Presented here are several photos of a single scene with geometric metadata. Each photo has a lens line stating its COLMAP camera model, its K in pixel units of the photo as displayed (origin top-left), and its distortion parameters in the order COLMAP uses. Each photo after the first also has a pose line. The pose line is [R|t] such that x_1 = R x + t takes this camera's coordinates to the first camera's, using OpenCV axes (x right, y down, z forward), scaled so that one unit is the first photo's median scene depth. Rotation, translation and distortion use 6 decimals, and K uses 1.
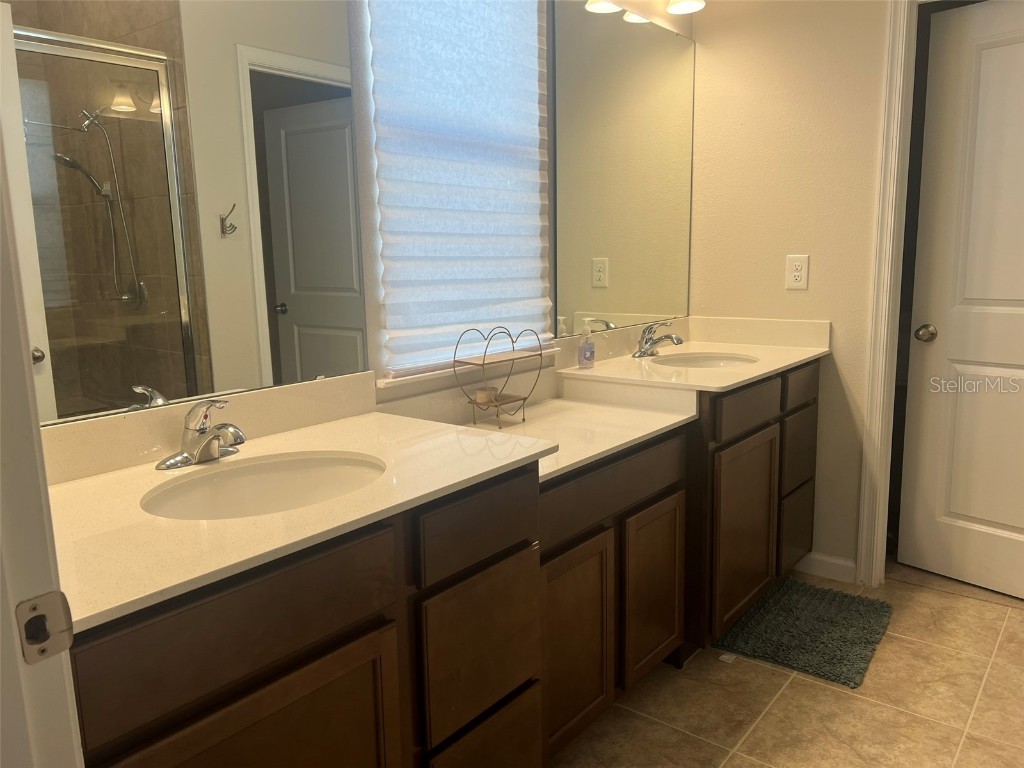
lens RADIAL K [[769.3, 0, 508.6], [0, 769.3, 384.5], [0, 0, 1]] dist [0.055260, -0.045536]
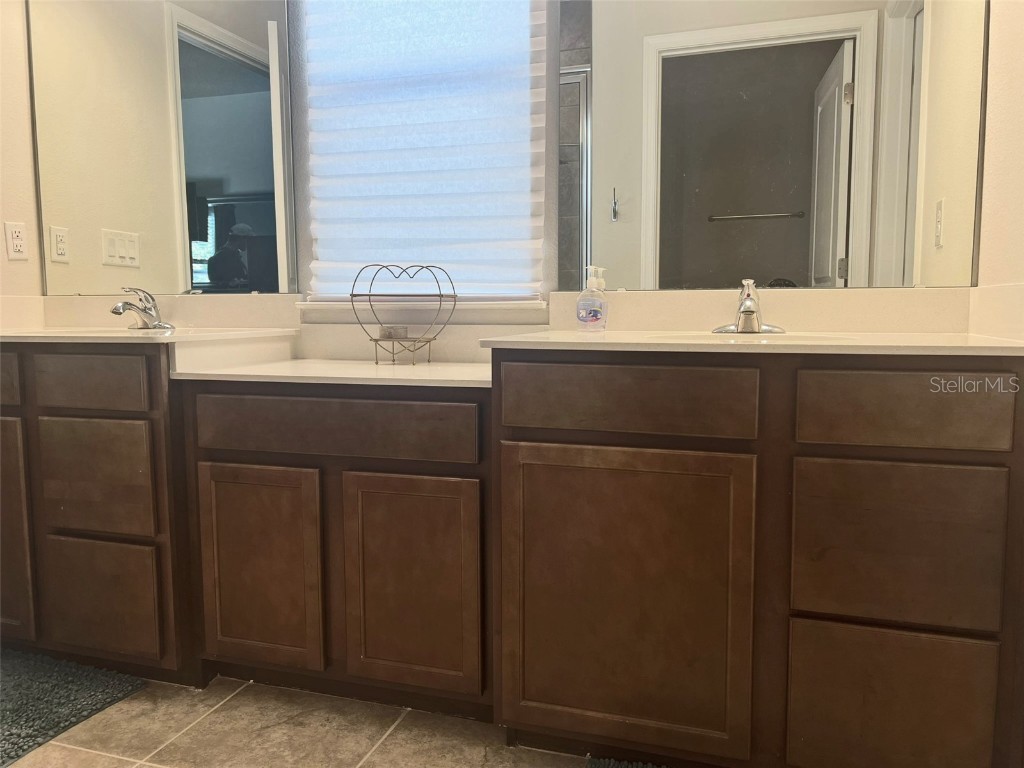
lens RADIAL K [[769.3, 0, 509.6], [0, 769.3, 381.2], [0, 0, 1]] dist [0.055260, -0.045536]
pose [[0.339963, 0.105307, -0.934524, 0.984254], [-0.166127, 0.984808, 0.050539, 0.001631], [0.925649, 0.138068, 0.352293, 0.819298]]
